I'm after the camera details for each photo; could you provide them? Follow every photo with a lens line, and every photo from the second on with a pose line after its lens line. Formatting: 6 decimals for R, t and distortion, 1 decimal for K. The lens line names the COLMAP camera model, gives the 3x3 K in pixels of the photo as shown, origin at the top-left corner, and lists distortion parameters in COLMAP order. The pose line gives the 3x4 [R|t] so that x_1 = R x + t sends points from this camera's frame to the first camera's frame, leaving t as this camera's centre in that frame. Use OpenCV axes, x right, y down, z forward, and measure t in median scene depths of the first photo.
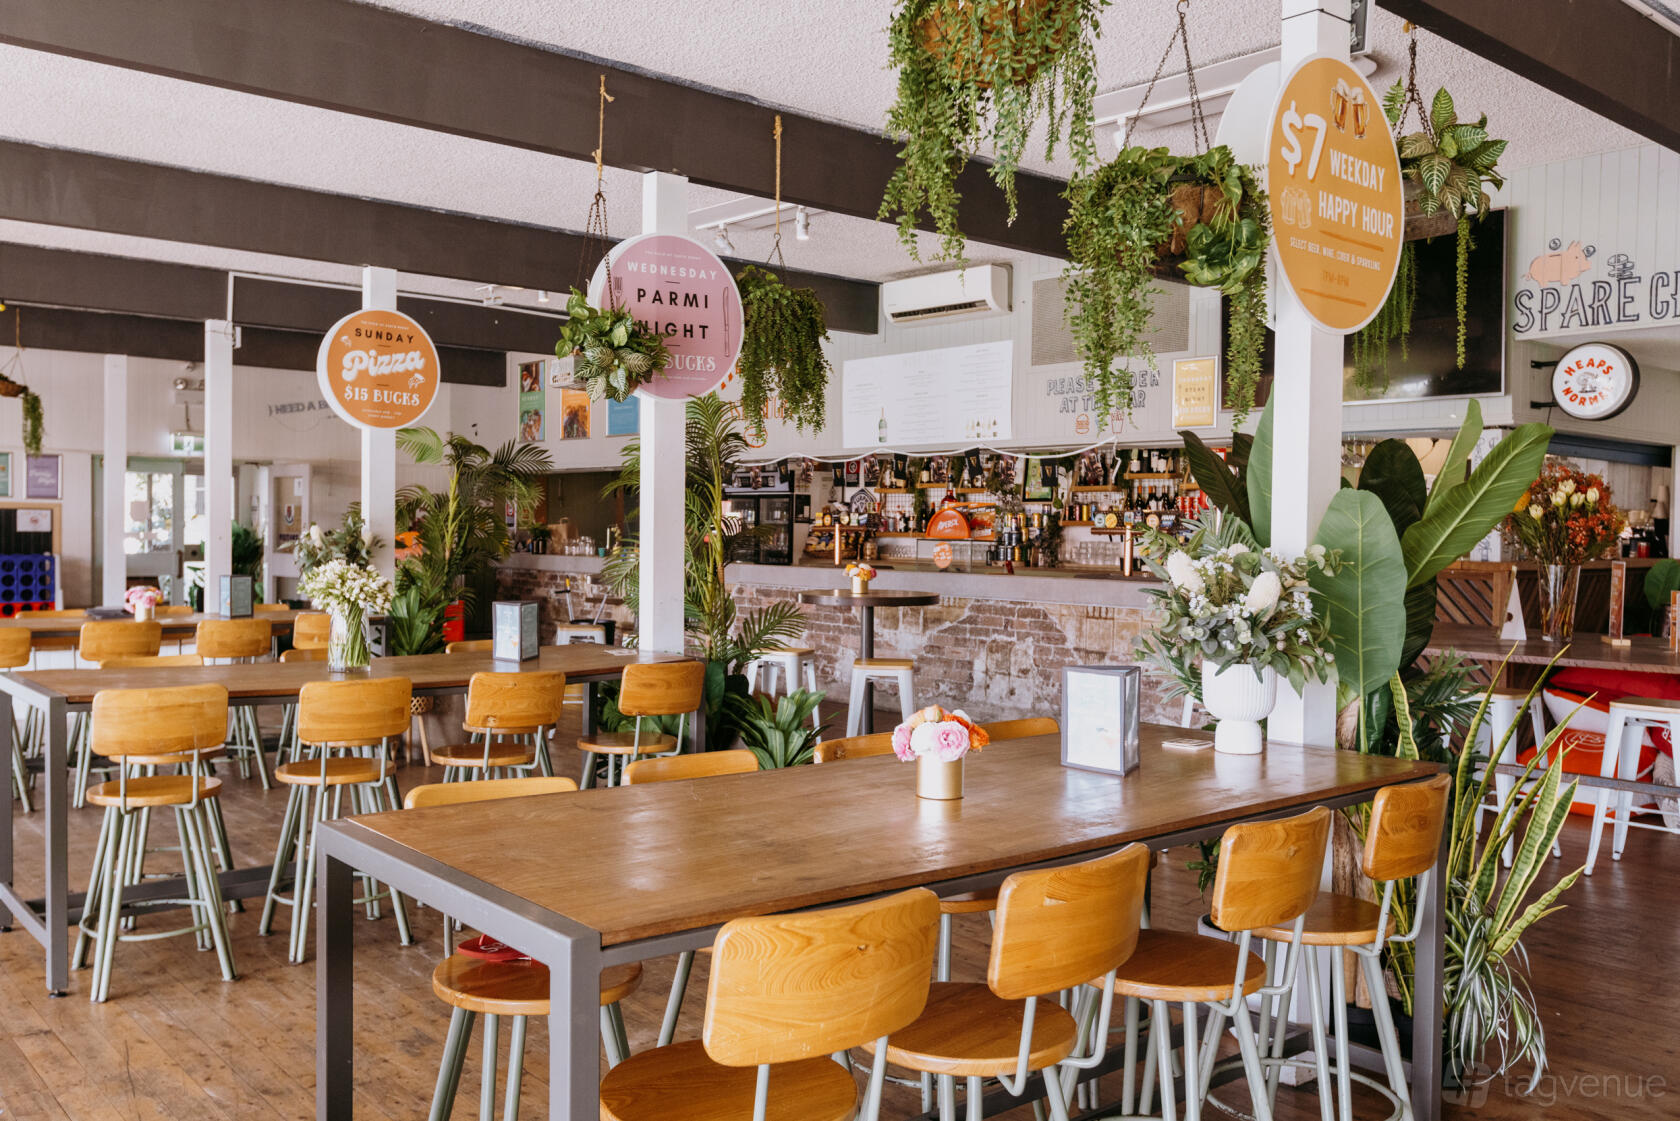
lens RADIAL K [[1428.6, 0, 840.5], [0, 1428.6, 558.5], [0, 0, 1]] dist [0.002334, 0.000207]
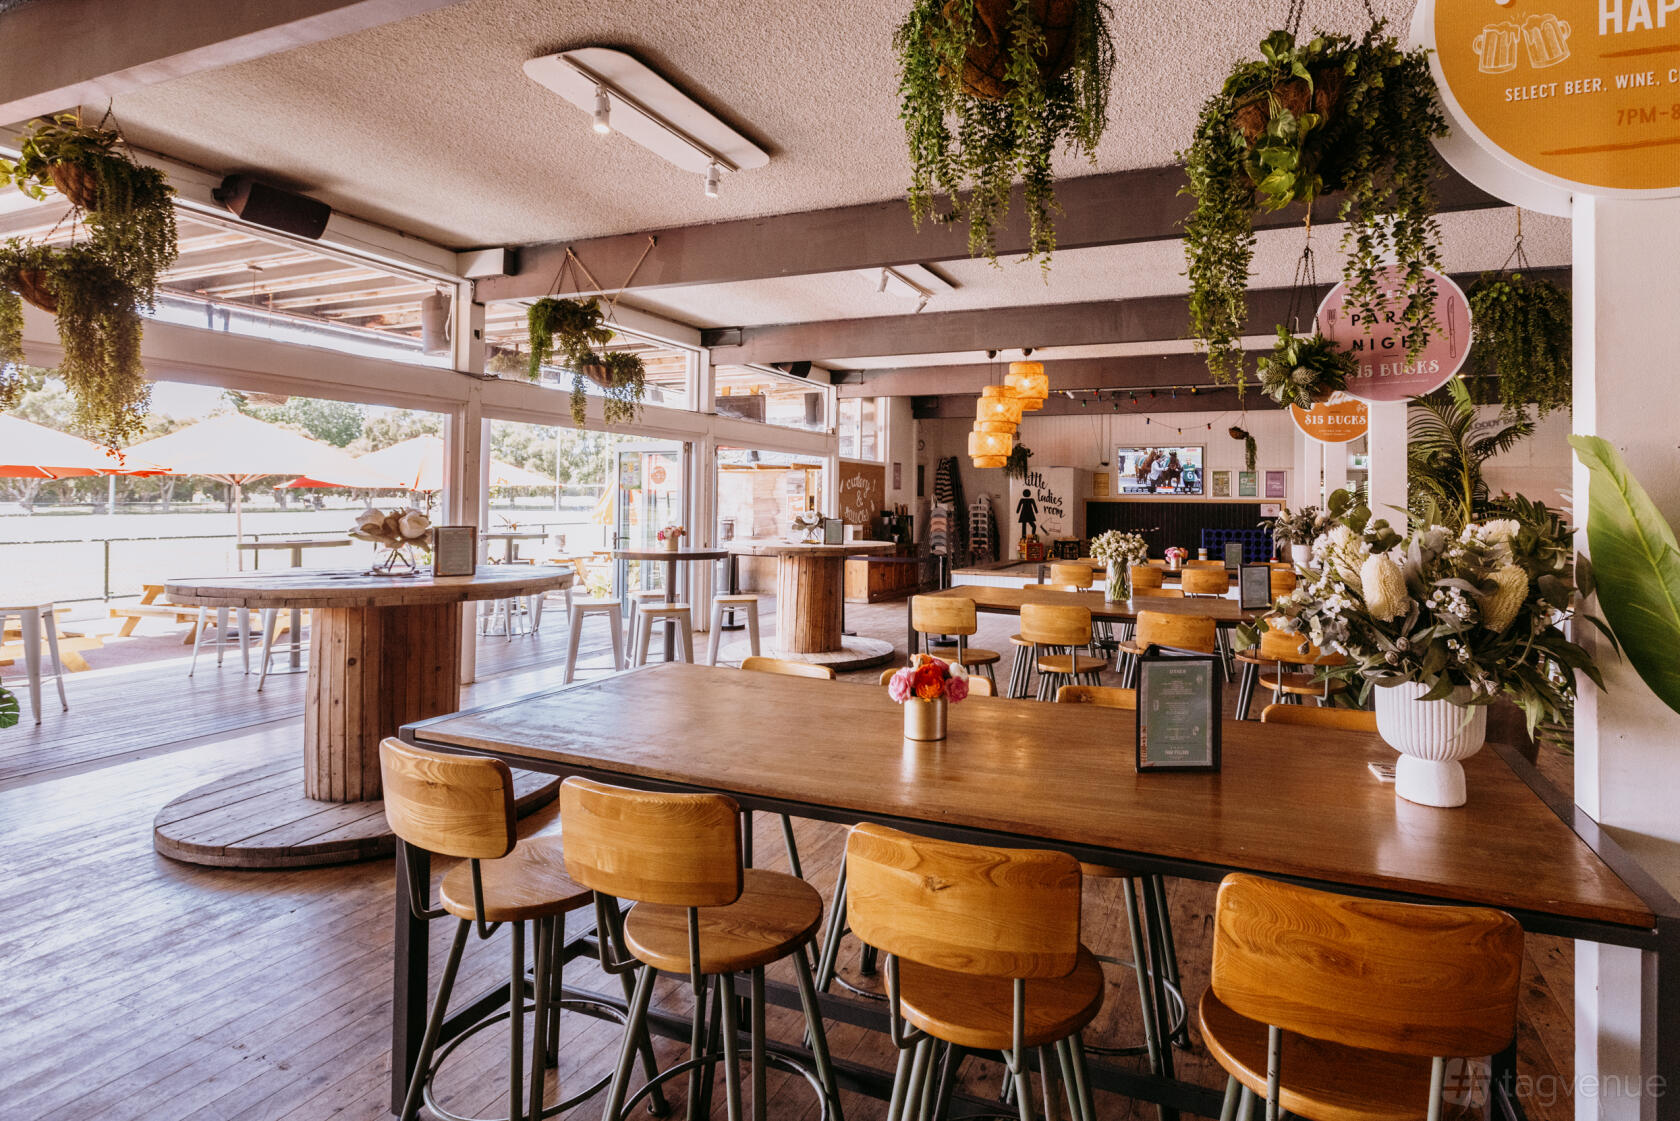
lens RADIAL K [[843.3, 0, 903.9], [0, 843.3, 497.5], [0, 0, 1]] dist [-0.001019, -0.000057]
pose [[0.476085, -0.016876, -0.879237, 0.216412], [-0.021591, 0.999290, -0.030871, -0.000666], [0.879134, 0.033681, 0.475383, 0.222620]]
